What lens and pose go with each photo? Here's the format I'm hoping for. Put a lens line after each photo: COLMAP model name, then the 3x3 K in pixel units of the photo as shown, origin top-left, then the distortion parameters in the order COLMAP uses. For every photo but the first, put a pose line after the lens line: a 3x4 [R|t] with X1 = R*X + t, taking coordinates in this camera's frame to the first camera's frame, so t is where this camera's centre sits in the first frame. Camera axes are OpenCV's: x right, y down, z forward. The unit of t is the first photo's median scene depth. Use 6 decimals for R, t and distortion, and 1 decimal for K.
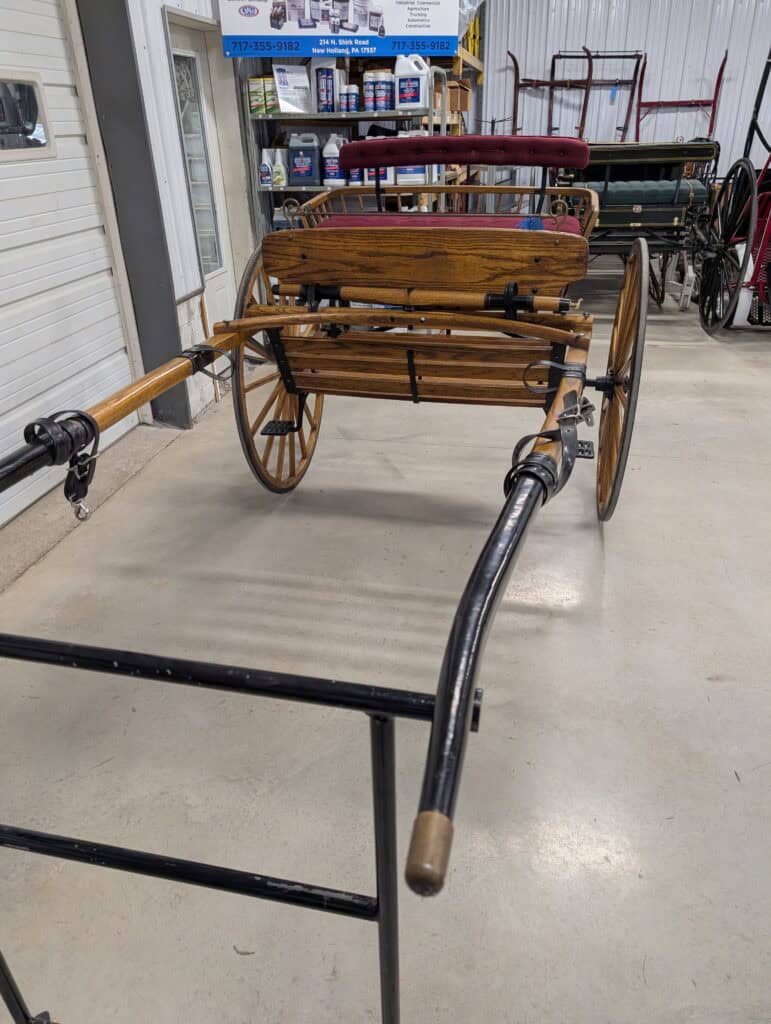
lens RADIAL K [[736.4, 0, 385.5], [0, 736.4, 512.0], [0, 0, 1]] dist [0.005435, -0.000714]
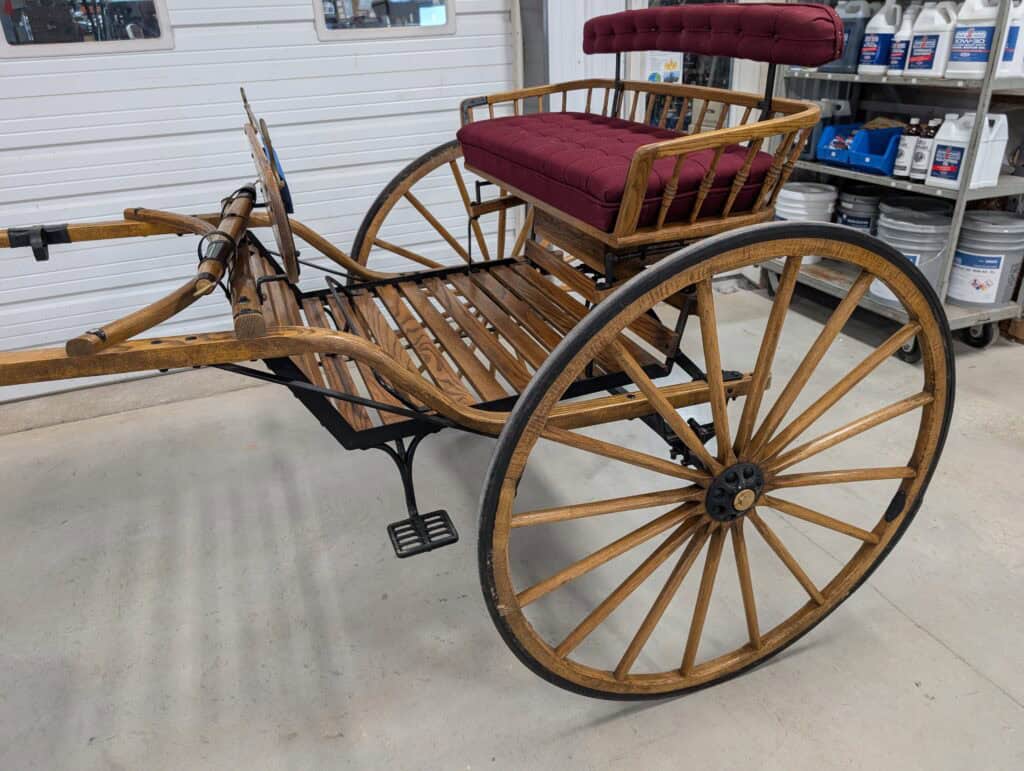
lens RADIAL K [[736.4, 0, 512.0], [0, 736.4, 385.5], [0, 0, 1]] dist [0.005435, -0.000714]
pose [[0.540028, 0.368578, -0.756650, 0.335529], [-0.365060, 0.912619, 0.184007, -0.158458], [0.758354, 0.176853, 0.627393, 0.316860]]
